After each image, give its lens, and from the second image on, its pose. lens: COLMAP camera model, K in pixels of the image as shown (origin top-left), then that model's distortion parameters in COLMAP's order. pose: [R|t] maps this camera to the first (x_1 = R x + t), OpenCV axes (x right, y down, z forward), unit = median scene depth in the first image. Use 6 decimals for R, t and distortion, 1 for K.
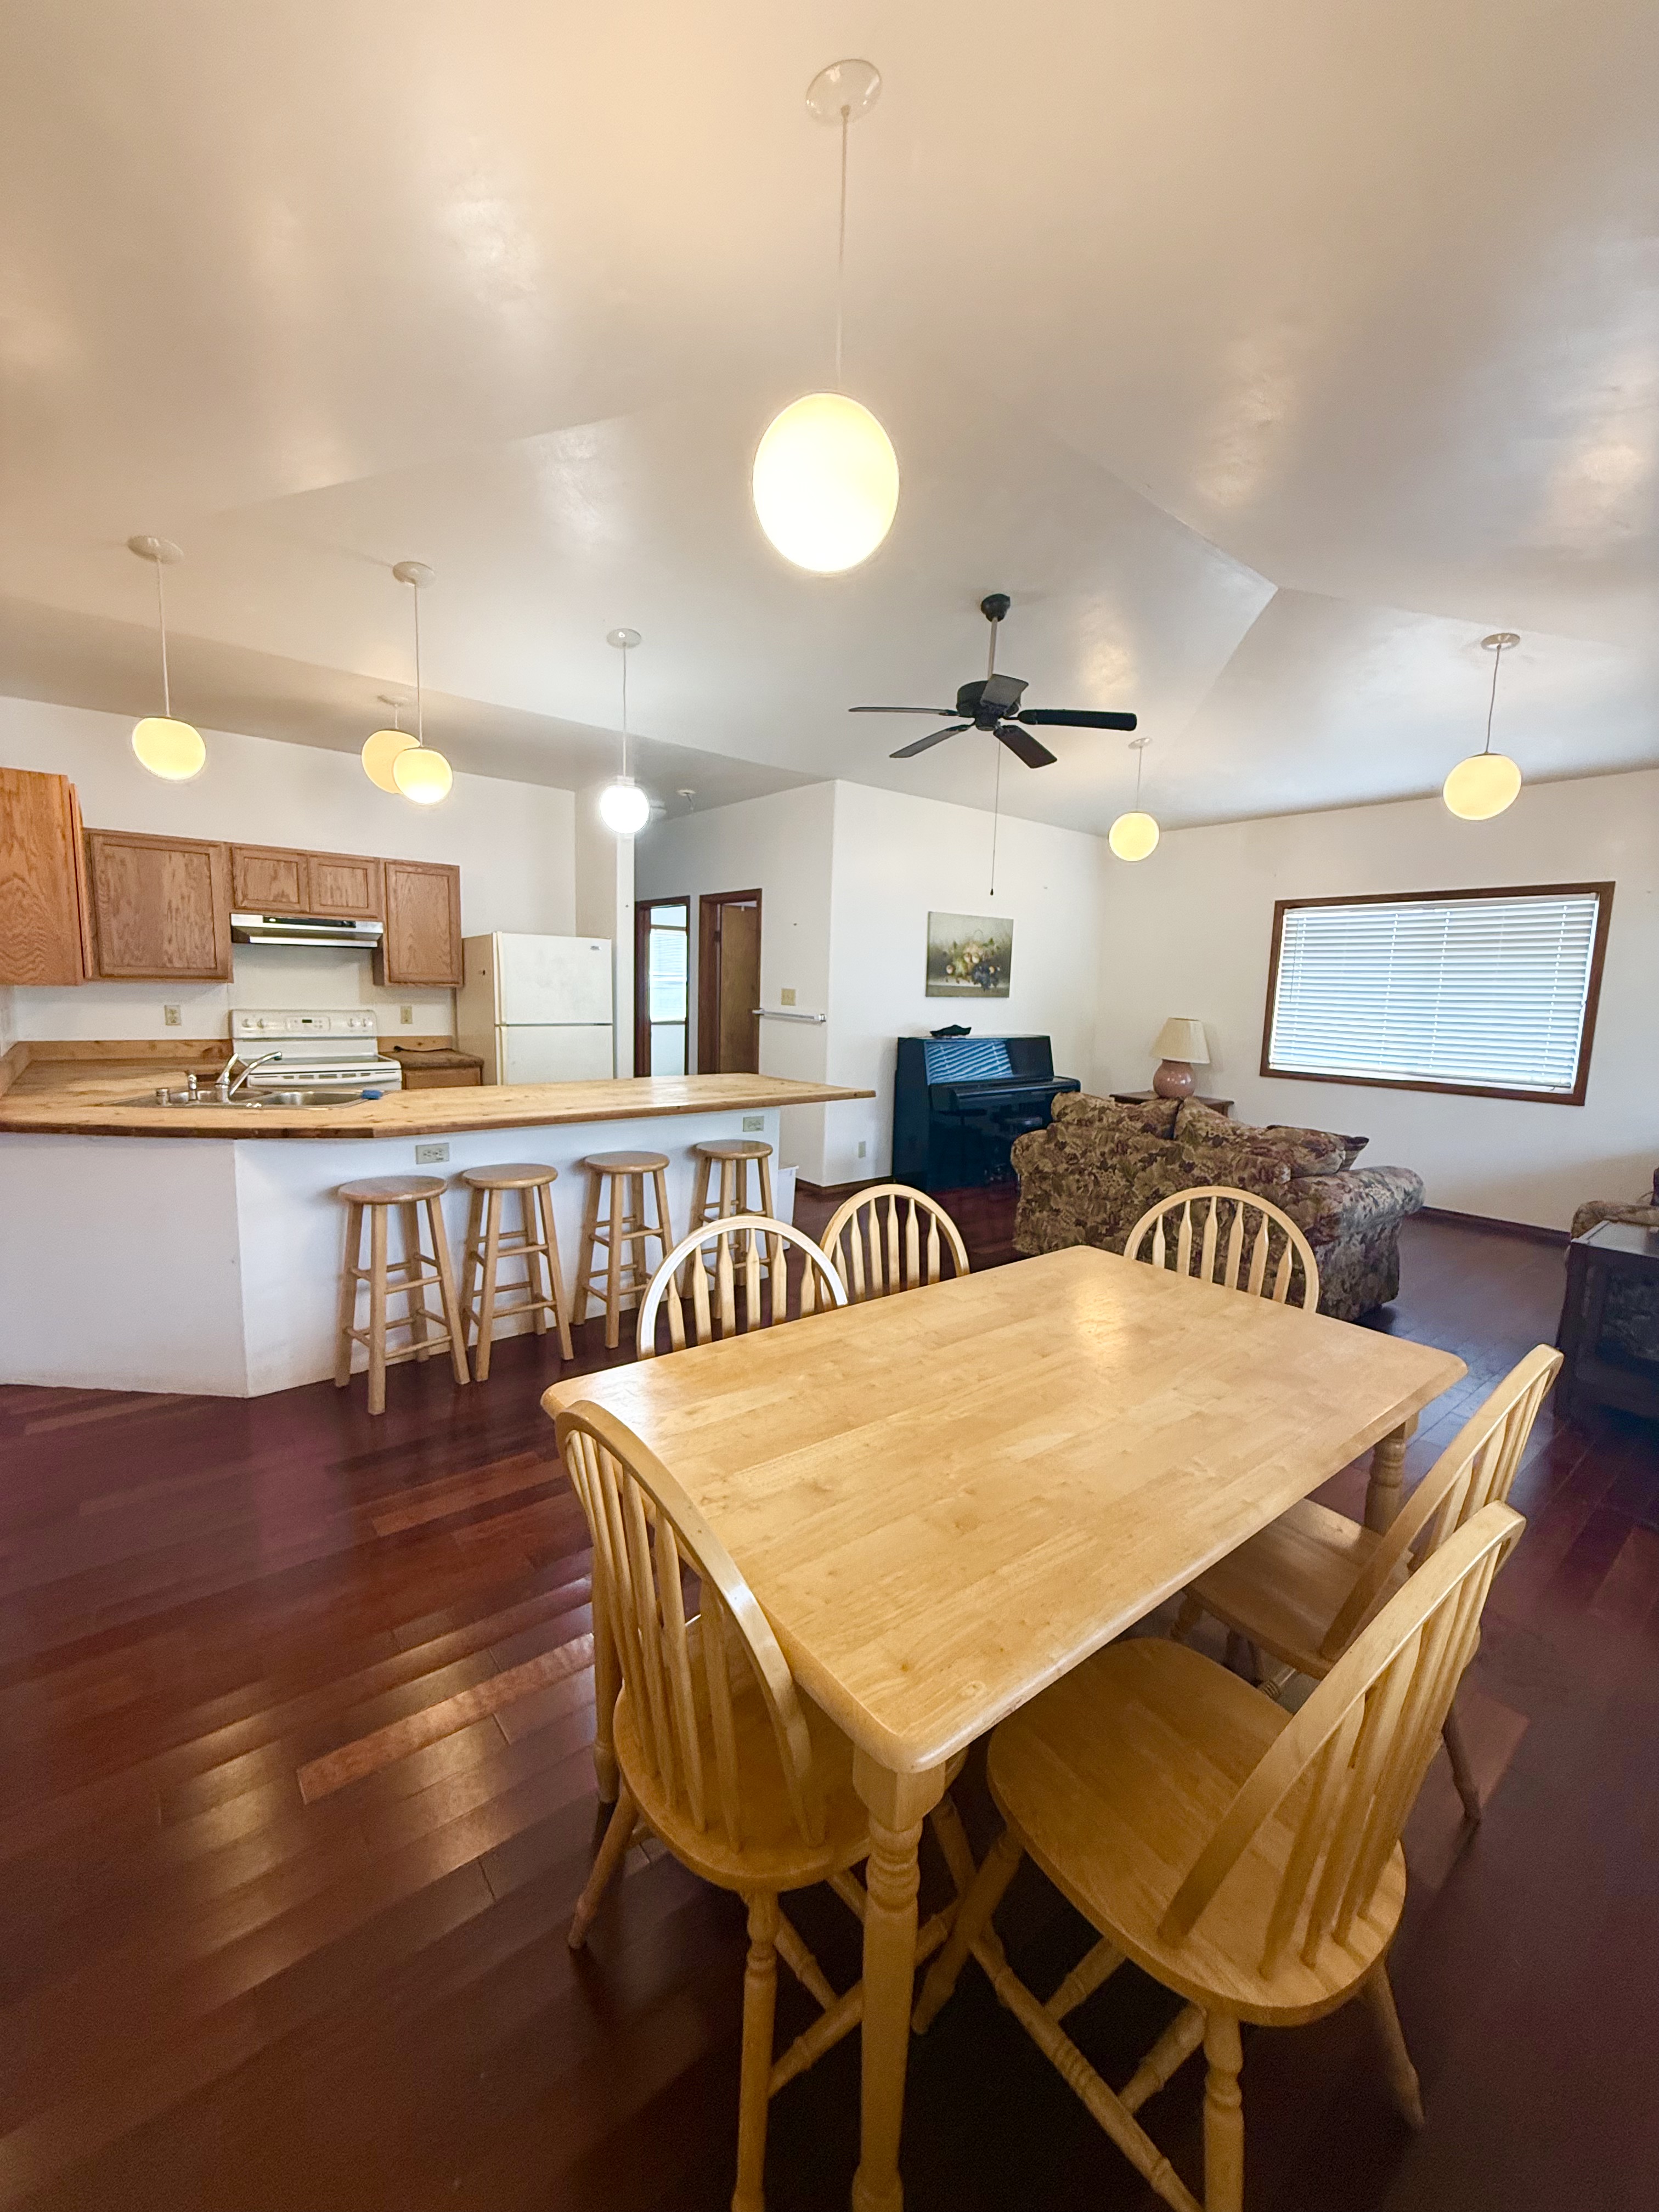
lens RADIAL K [[881.0, 0, 837.4], [0, 881.0, 1108.5], [0, 0, 1]] dist [0.000301, -0.000063]
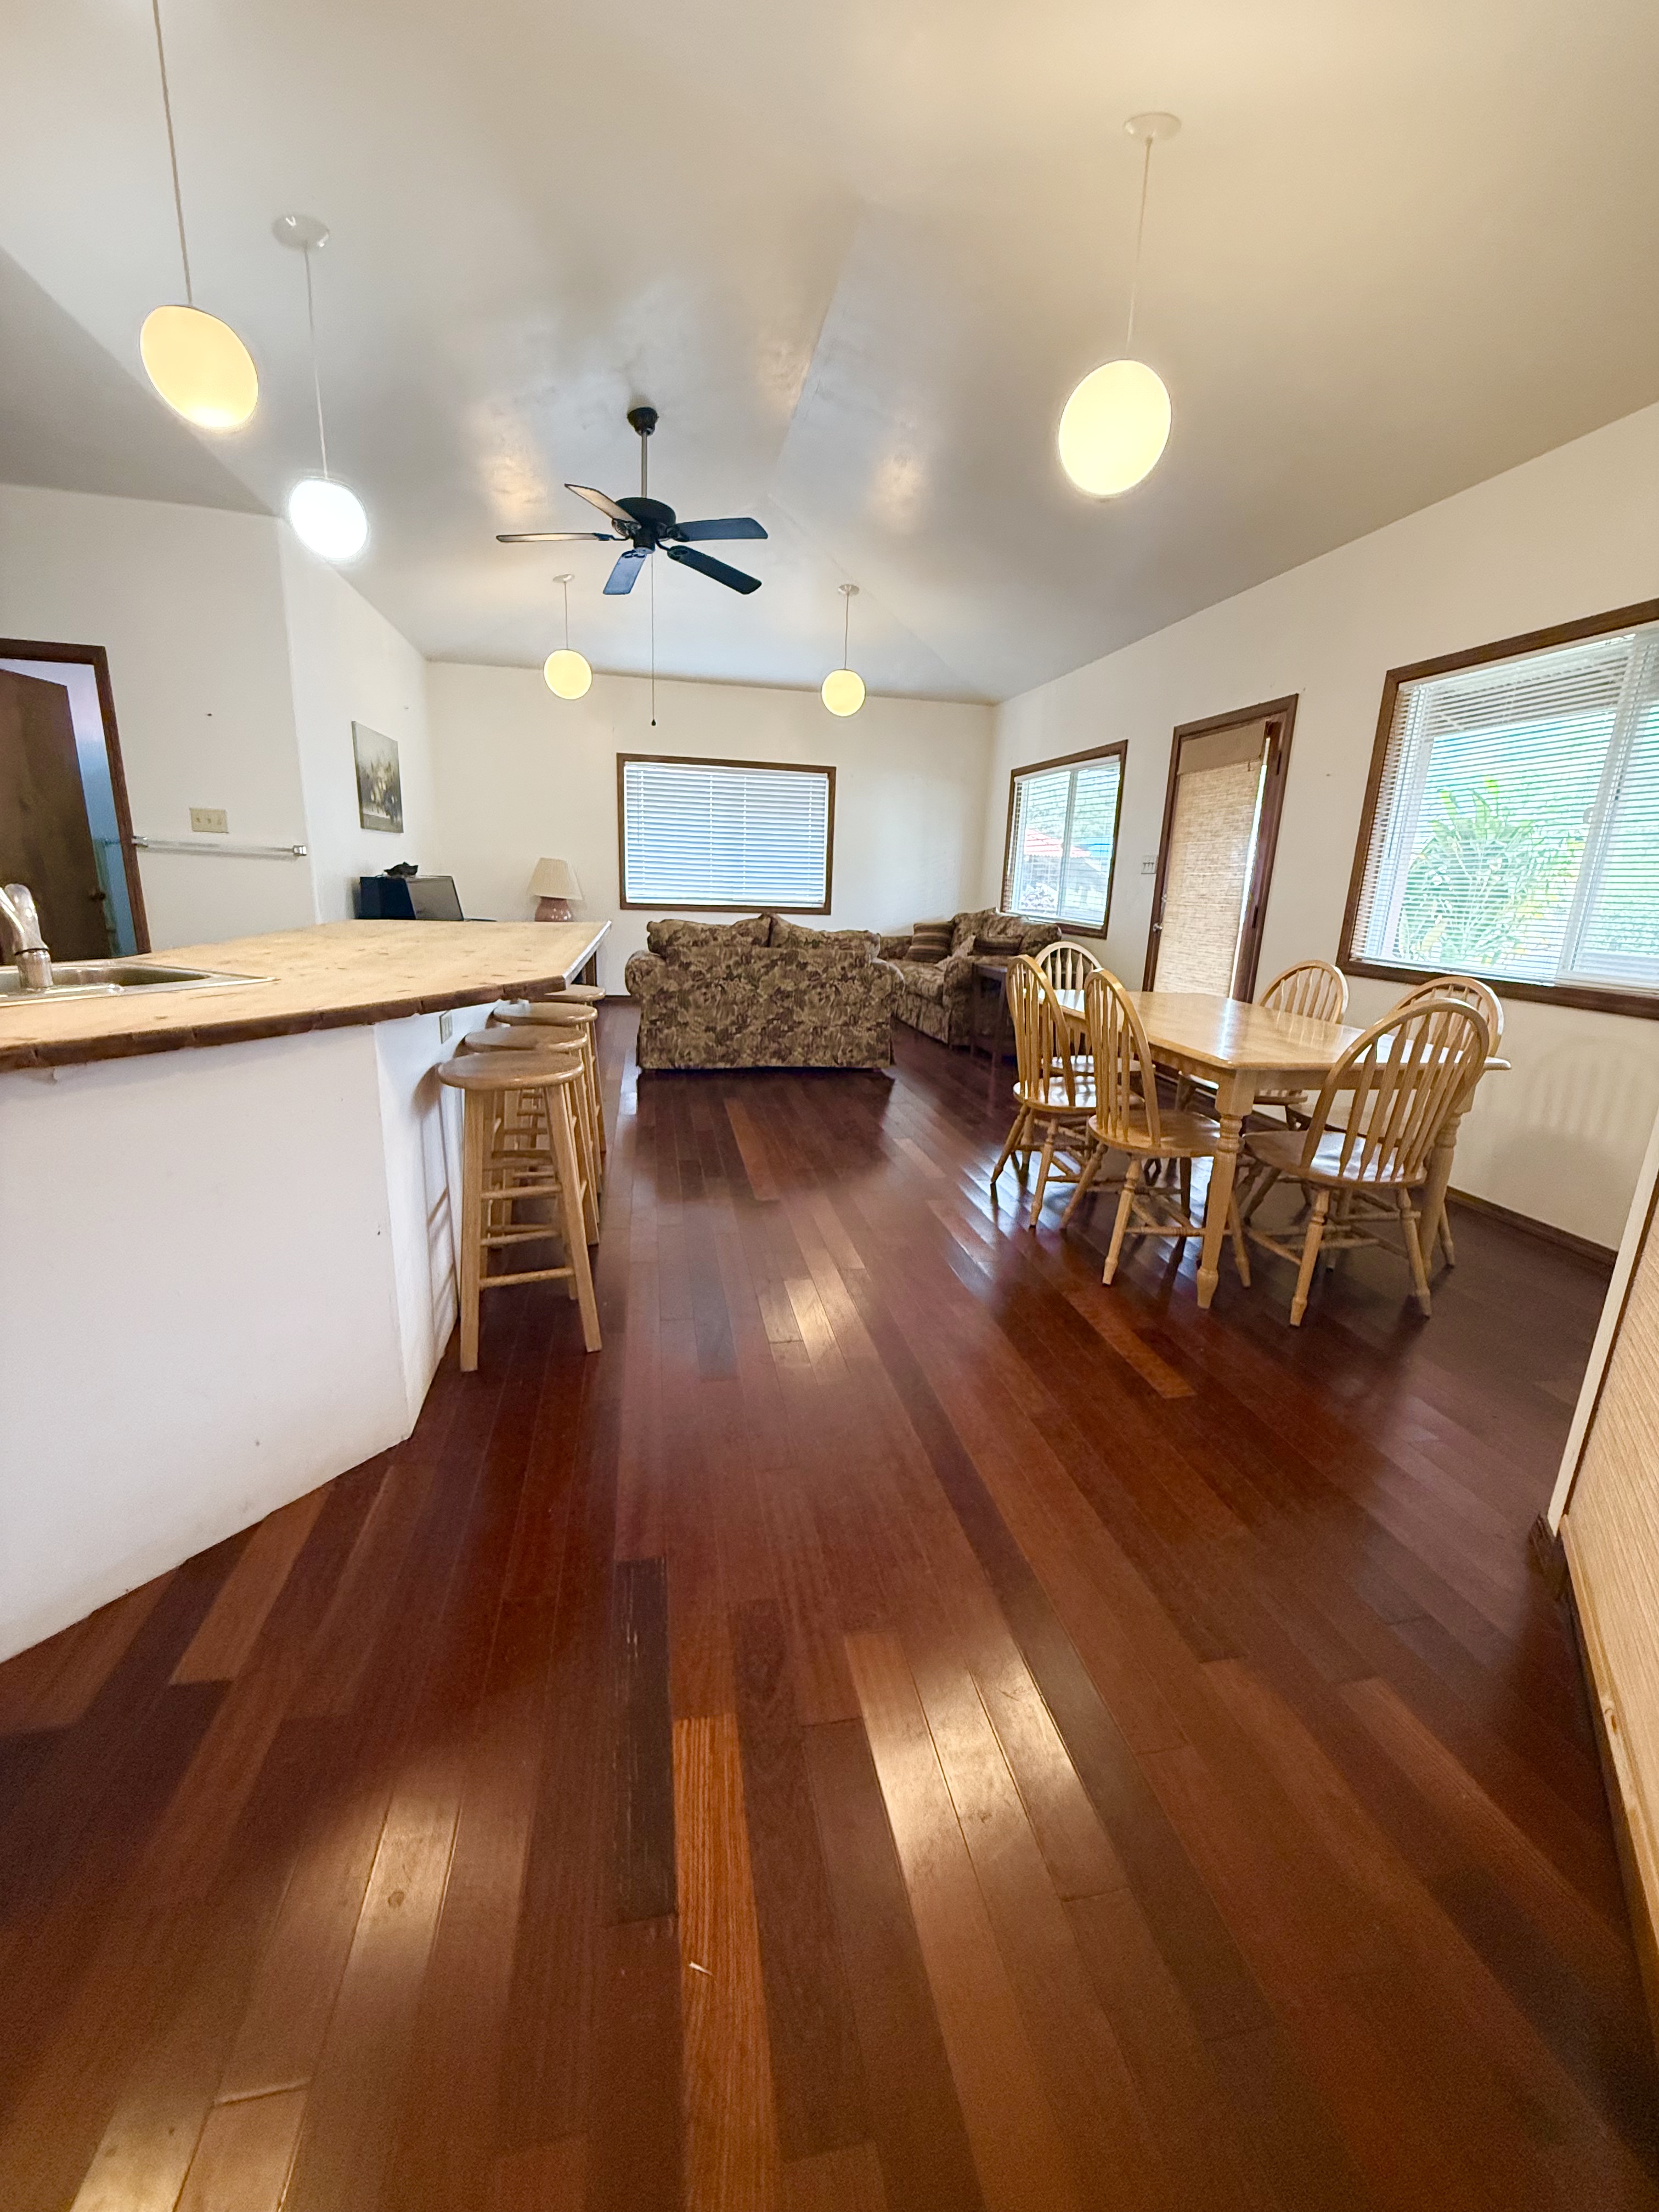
lens RADIAL K [[881.0, 0, 831.3], [0, 881.0, 1104.5], [0, 0, 1]] dist [0.000301, -0.000063]
pose [[0.464446, -0.231475, 0.854815, -0.670133], [0.099545, 0.972765, 0.209329, -0.002701], [-0.879989, -0.012130, 0.474839, 0.291395]]
